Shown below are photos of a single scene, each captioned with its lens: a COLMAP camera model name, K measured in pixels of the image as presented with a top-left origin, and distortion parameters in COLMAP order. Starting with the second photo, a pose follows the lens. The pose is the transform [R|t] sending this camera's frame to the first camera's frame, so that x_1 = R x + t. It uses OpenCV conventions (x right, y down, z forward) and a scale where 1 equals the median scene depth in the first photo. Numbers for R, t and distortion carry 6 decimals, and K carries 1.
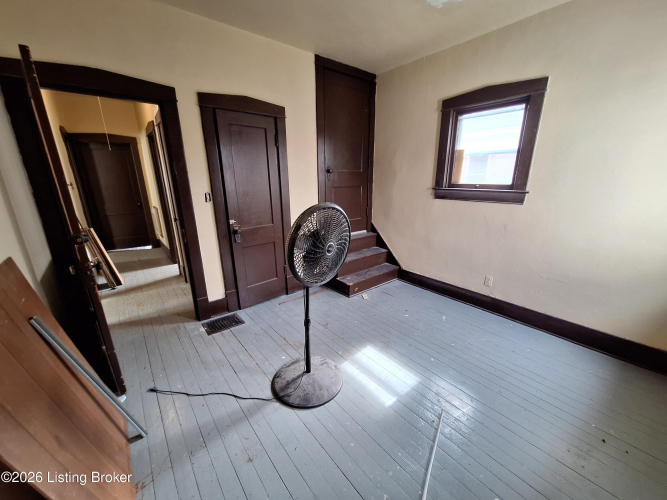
lens RADIAL K [[262.5, 0, 333.5], [0, 262.5, 252.5], [0, 0, 1]] dist [-0.000307, -0.000083]
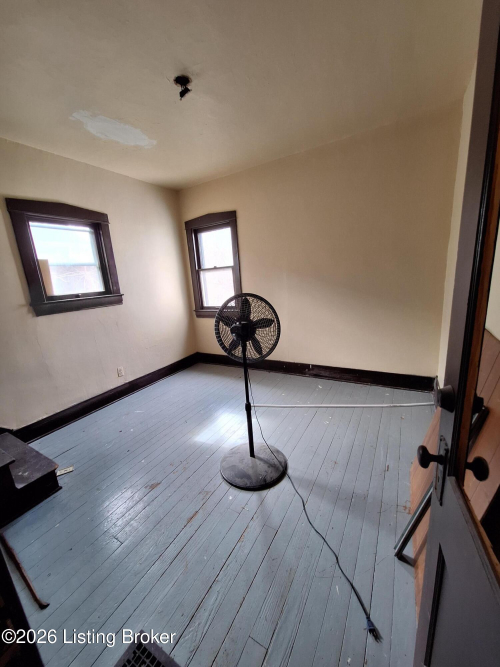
lens RADIAL K [[262.5, 0, 249.9], [0, 262.5, 334.2], [0, 0, 1]] dist [-0.000307, -0.000083]
pose [[-0.351697, -0.178787, 0.918882, -0.705222], [0.329180, 0.895281, 0.300187, -0.217697], [-0.876327, 0.408052, -0.256015, 0.784382]]
